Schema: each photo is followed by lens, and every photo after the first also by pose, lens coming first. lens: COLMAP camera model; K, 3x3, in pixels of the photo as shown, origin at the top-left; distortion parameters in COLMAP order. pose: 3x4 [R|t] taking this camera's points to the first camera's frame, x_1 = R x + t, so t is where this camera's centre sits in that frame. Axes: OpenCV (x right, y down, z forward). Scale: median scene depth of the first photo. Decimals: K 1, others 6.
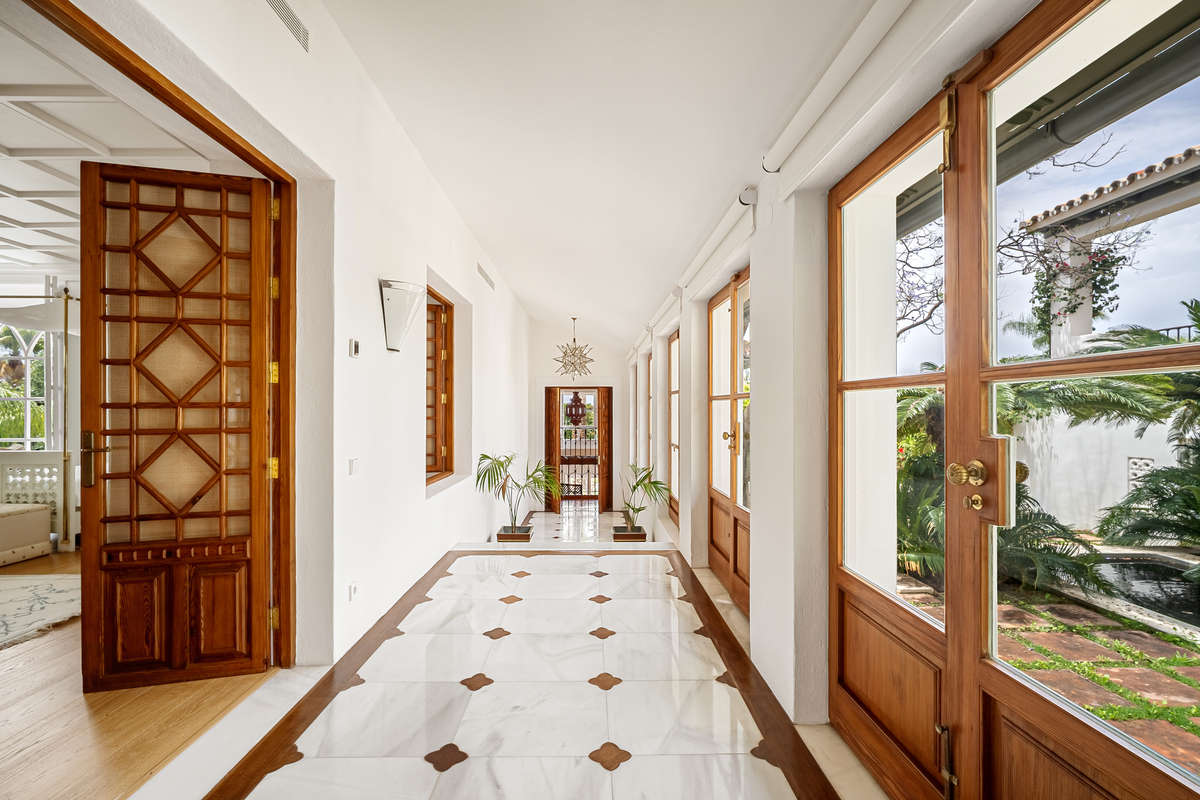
lens RADIAL K [[529.4, 0, 596.7], [0, 529.4, 404.5], [0, 0, 1]] dist [-0.003737, -0.000432]
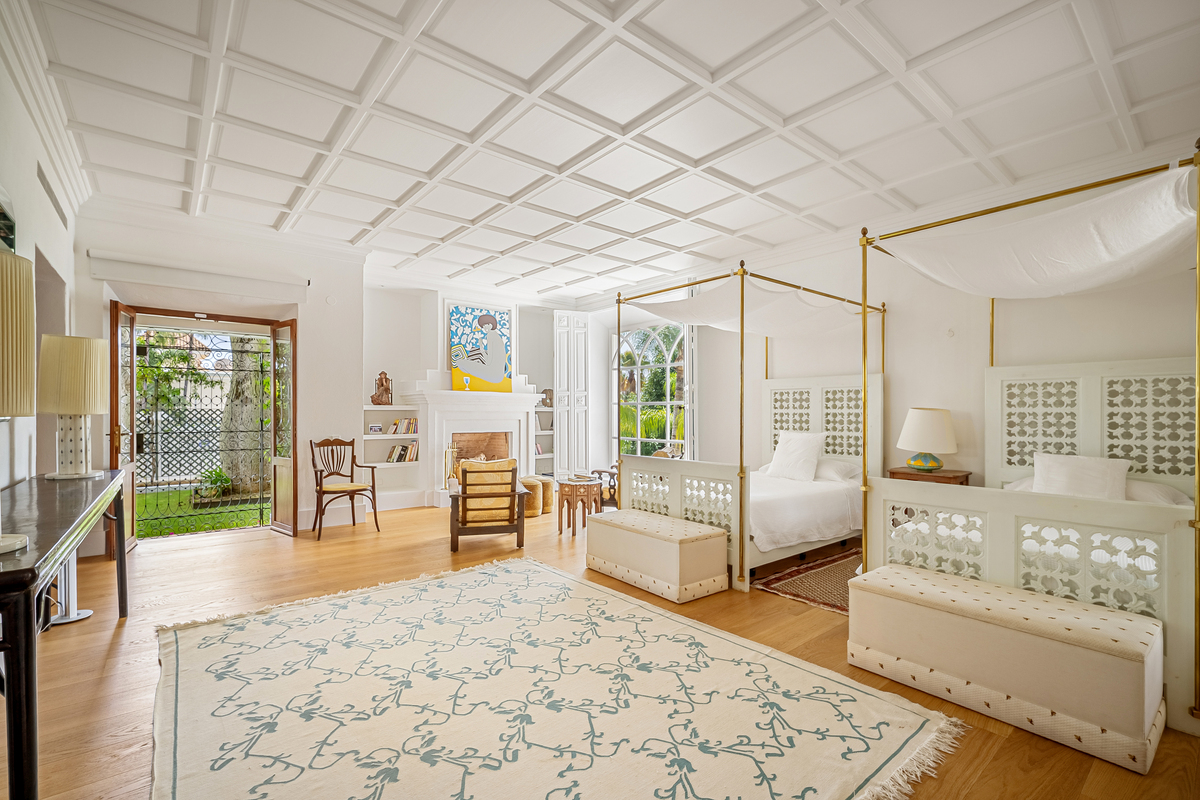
lens RADIAL K [[529.4, 0, 598.3], [0, 529.4, 409.8], [0, 0, 1]] dist [-0.003737, -0.000432]
pose [[0.623123, -0.004357, -0.782111, -0.511302], [0.002636, 0.999991, -0.003471, 0.006131], [0.782119, 0.000101, 0.623129, 0.327821]]
